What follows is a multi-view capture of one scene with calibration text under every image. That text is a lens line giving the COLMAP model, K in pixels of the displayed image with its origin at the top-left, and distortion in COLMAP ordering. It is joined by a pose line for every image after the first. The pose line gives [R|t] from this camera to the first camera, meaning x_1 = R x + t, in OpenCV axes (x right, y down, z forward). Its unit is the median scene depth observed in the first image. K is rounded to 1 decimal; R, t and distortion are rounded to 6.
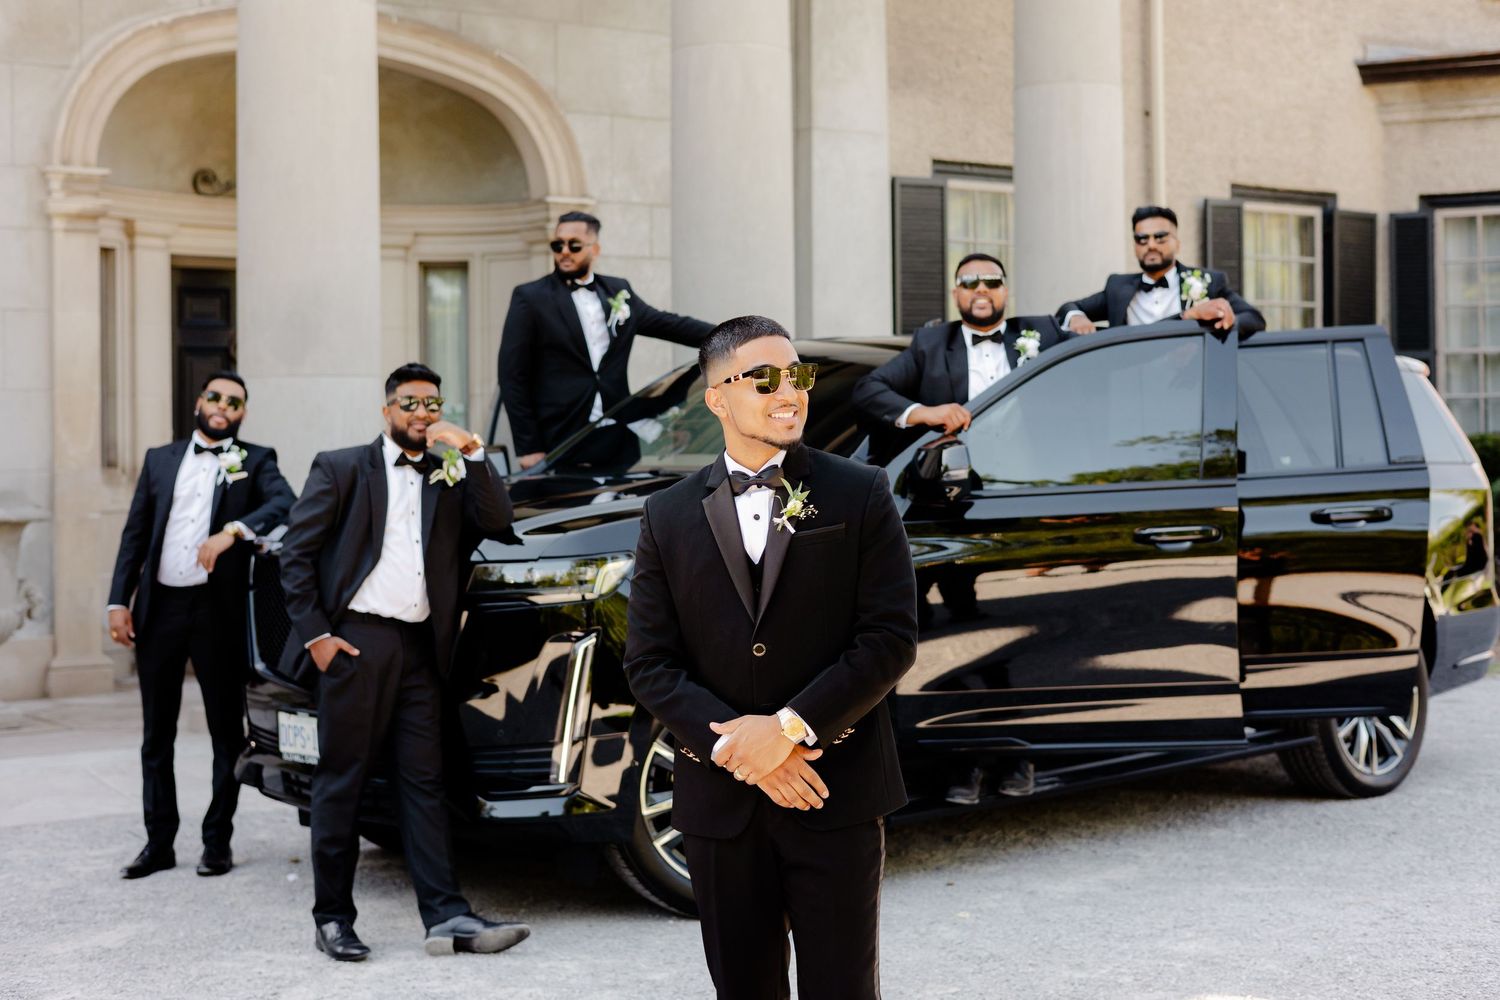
lens RADIAL K [[2293.1, 0, 761.4], [0, 2293.1, 438.7], [0, 0, 1]] dist [0.000613, 0.082444]
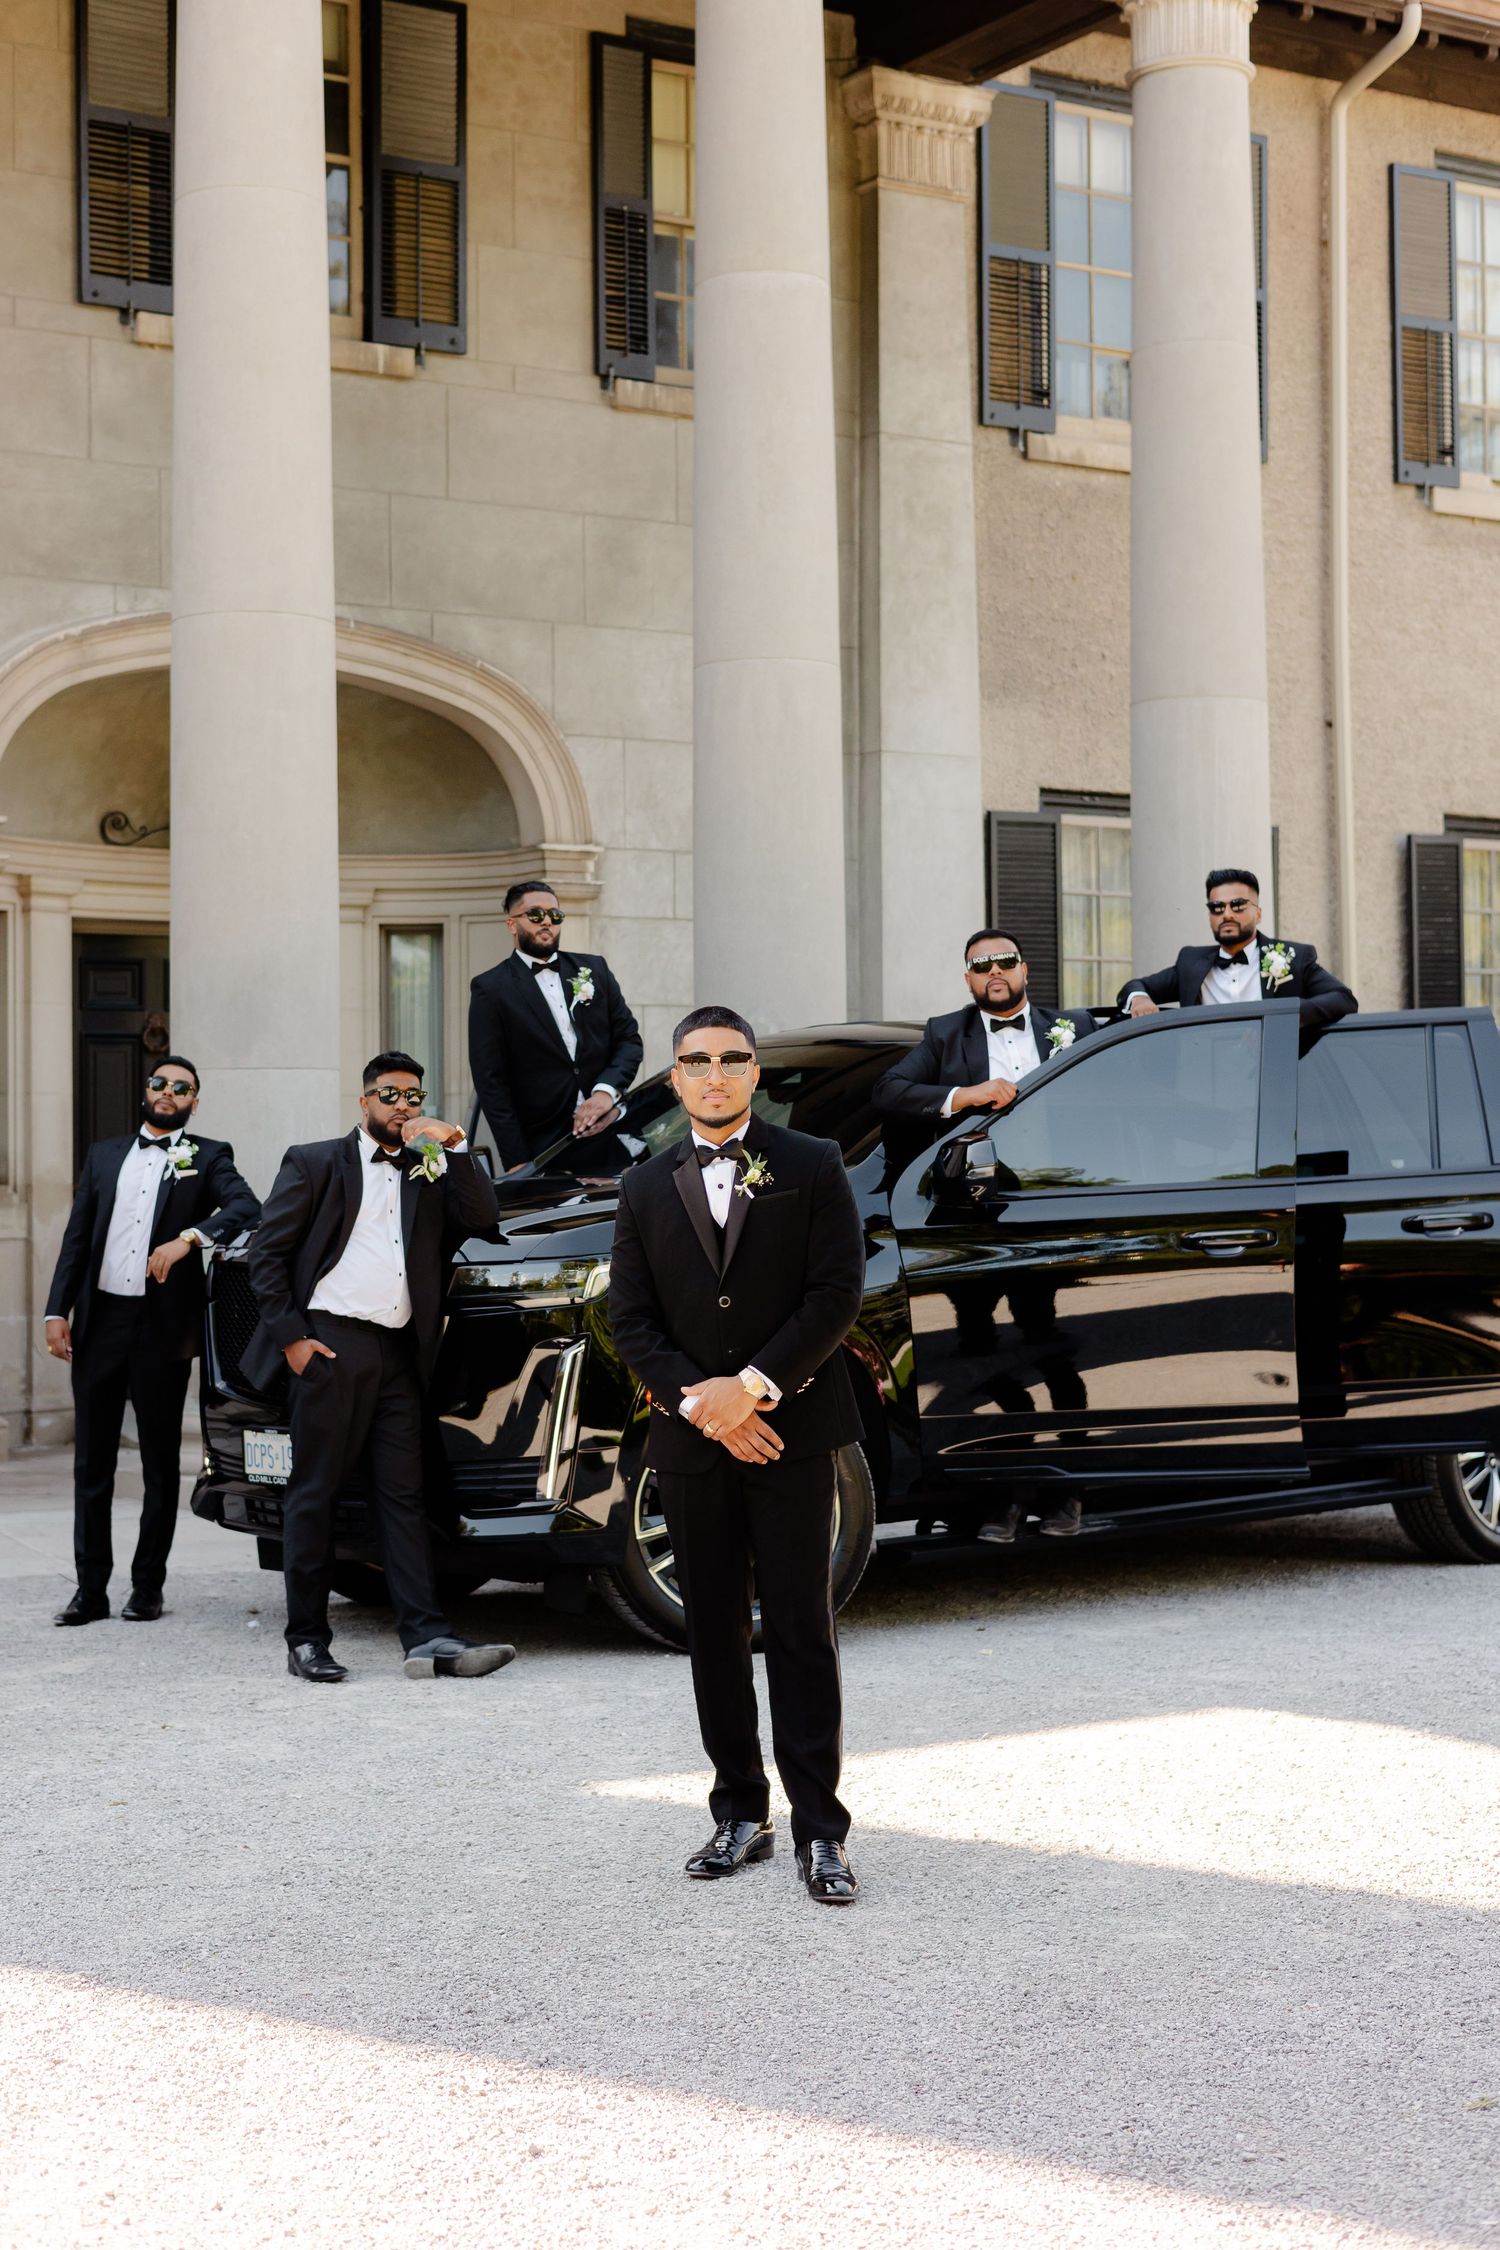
lens RADIAL K [[3439.6, 0, 691.1], [0, 3439.6, 1085.2], [0, 0, 1]] dist [0.000613, 0.082444]
pose [[0.998614, -0.001790, -0.052597, 0.020080], [0.000515, 0.999706, -0.024239, 0.006791], [0.052625, 0.024179, 0.998322, -0.179570]]
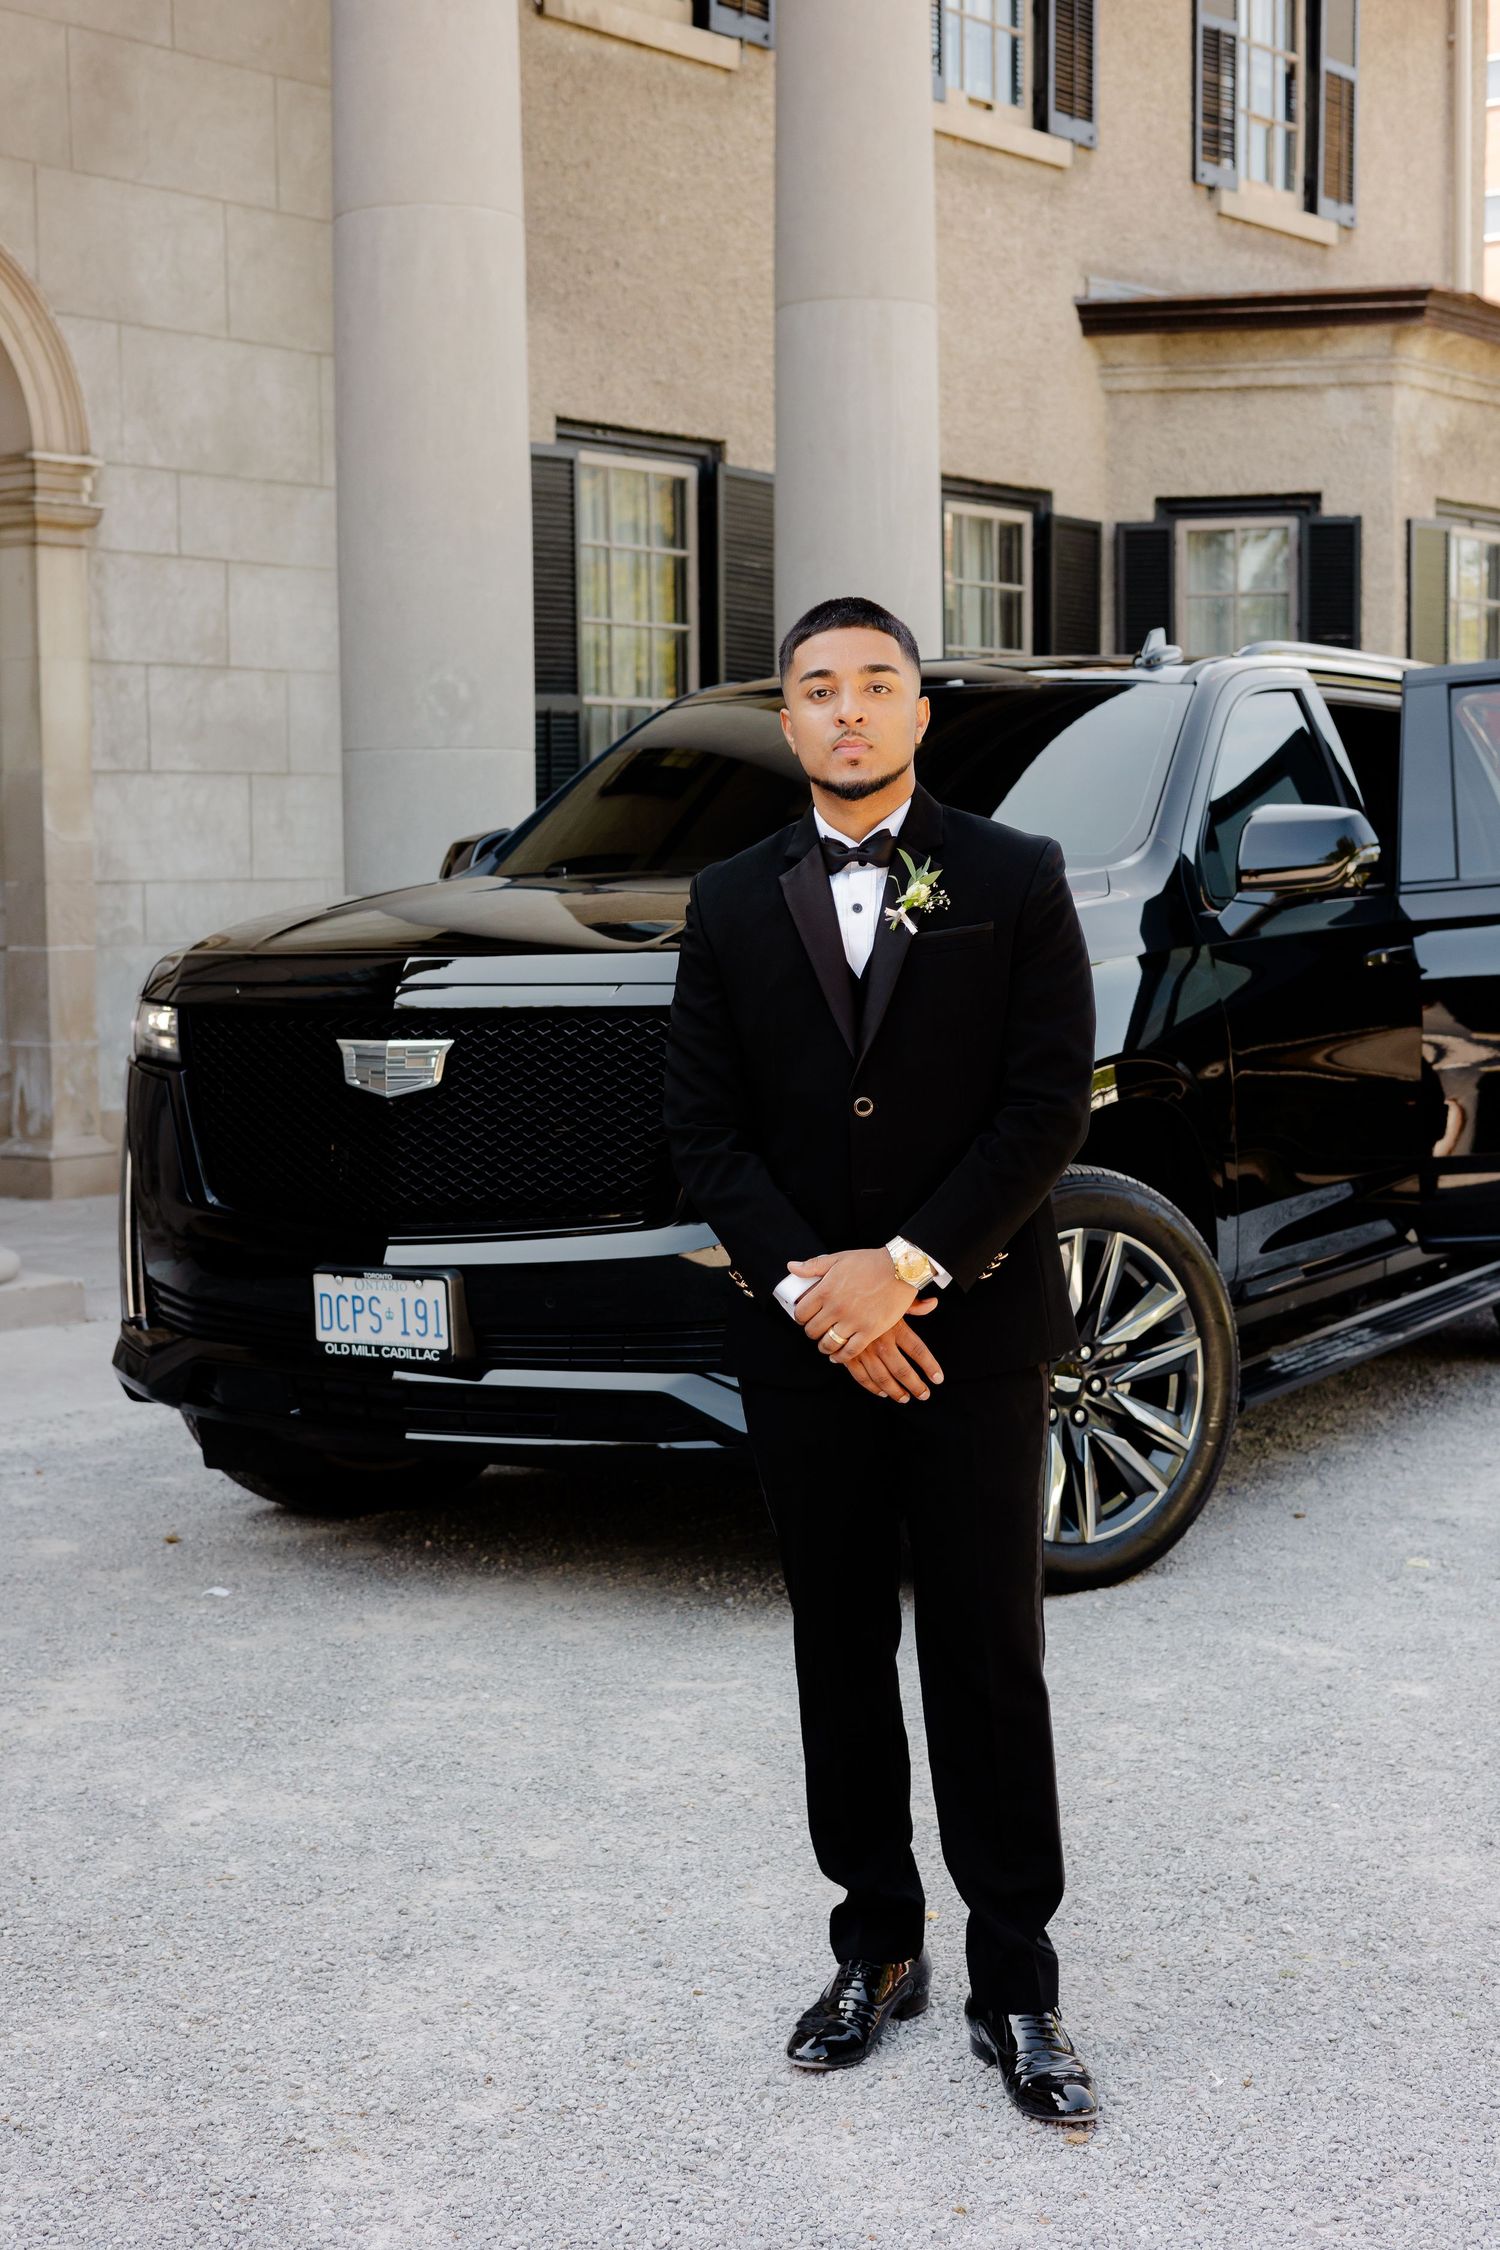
lens RADIAL K [[3271.5, 0, 721.5], [0, 3271.5, 1129.2], [0, 0, 1]] dist [0.016870, -0.013904]
pose [[0.959459, -0.025041, 0.280735, -0.166886], [0.001914, 0.996601, 0.082355, 0.004522], [-0.281843, -0.078479, 0.956246, 0.086443]]
